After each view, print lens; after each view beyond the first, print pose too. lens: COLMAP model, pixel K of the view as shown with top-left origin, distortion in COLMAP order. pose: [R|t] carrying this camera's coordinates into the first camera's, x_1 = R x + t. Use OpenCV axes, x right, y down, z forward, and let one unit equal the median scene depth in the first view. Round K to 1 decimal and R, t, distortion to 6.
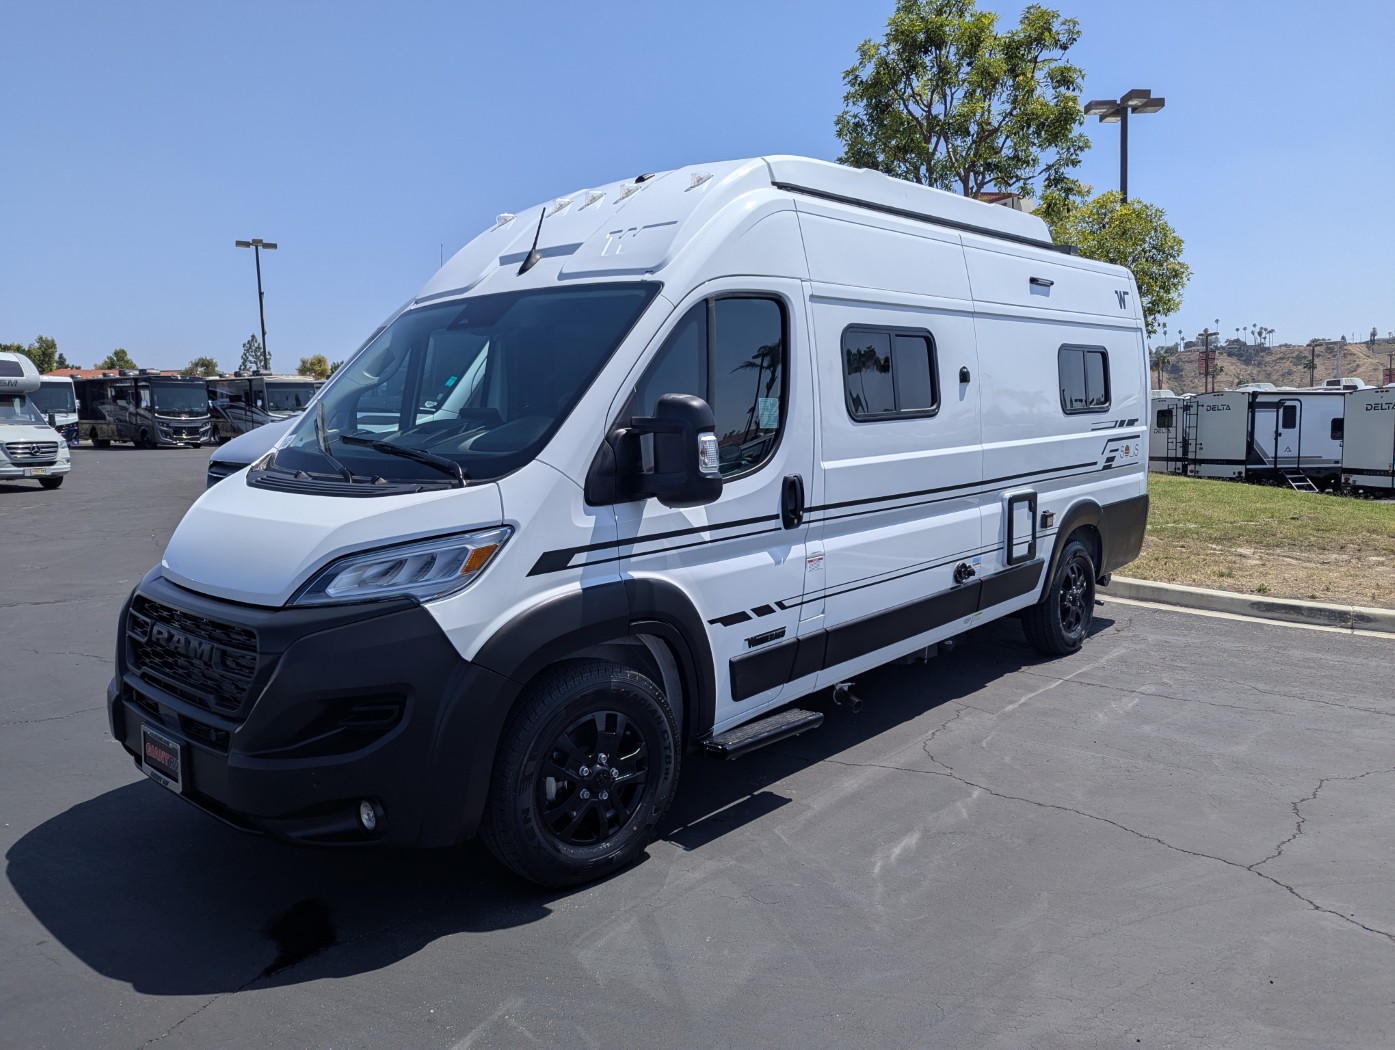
lens RADIAL K [[984.4, 0, 692.1], [0, 984.4, 519.4], [0, 0, 1]] dist [0.052256, -0.043198]
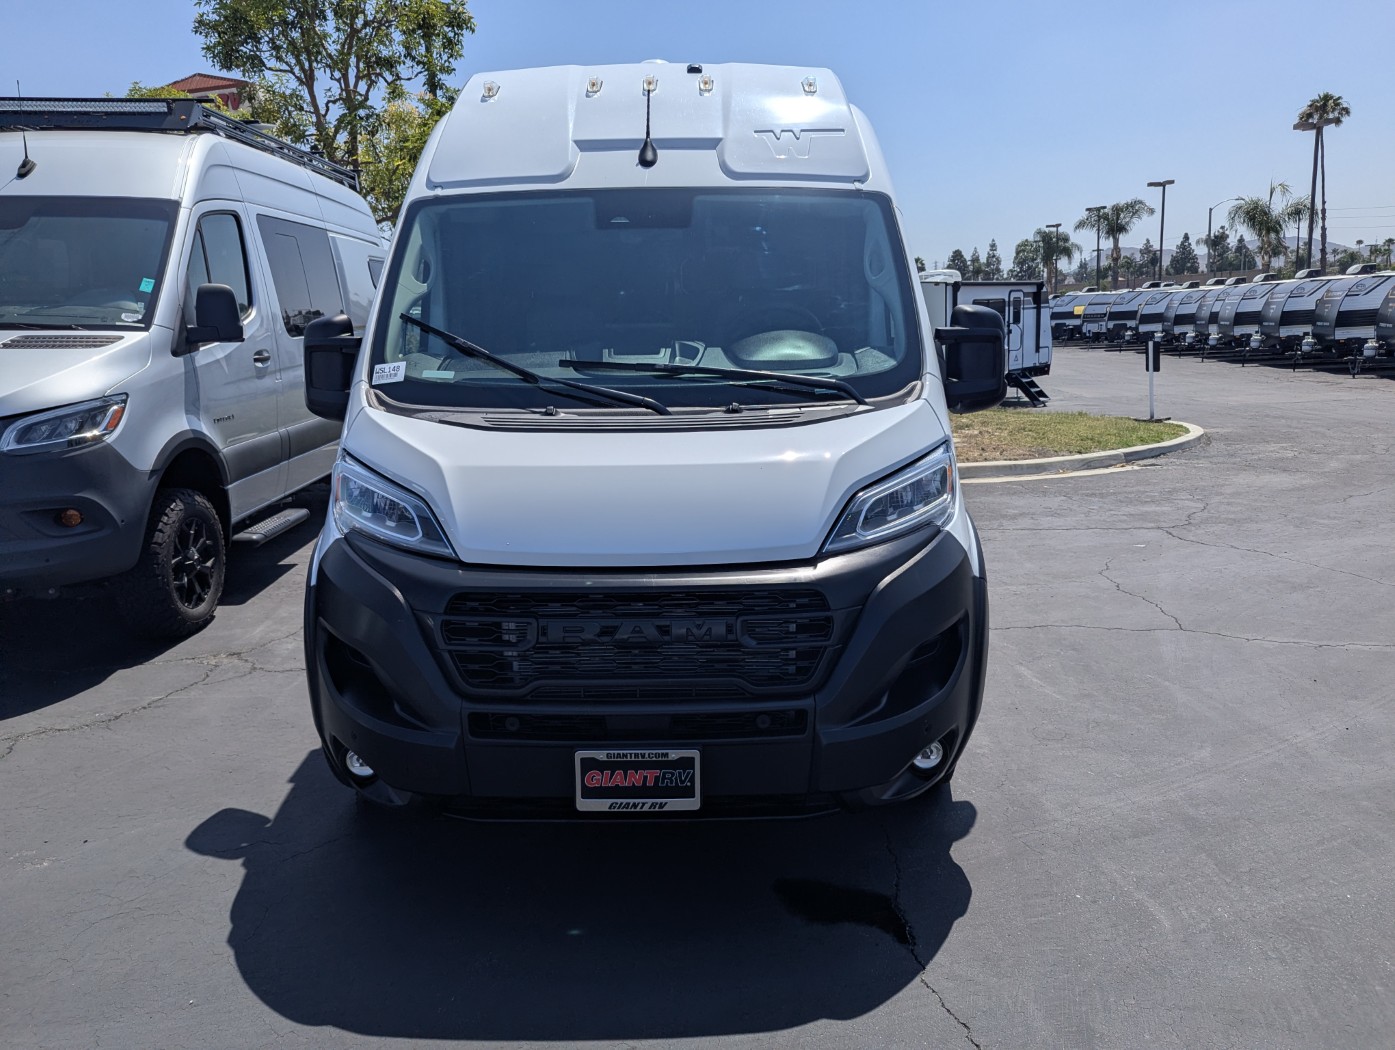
lens RADIAL K [[981.2, 0, 686.2], [0, 981.2, 508.0], [0, 0, 1]] dist [0.050197, -0.036807]
pose [[0.759000, -0.136091, 0.636709, -0.936734], [0.083744, 0.990194, 0.111816, -0.054062], [-0.645682, -0.031548, 0.762954, 0.375933]]
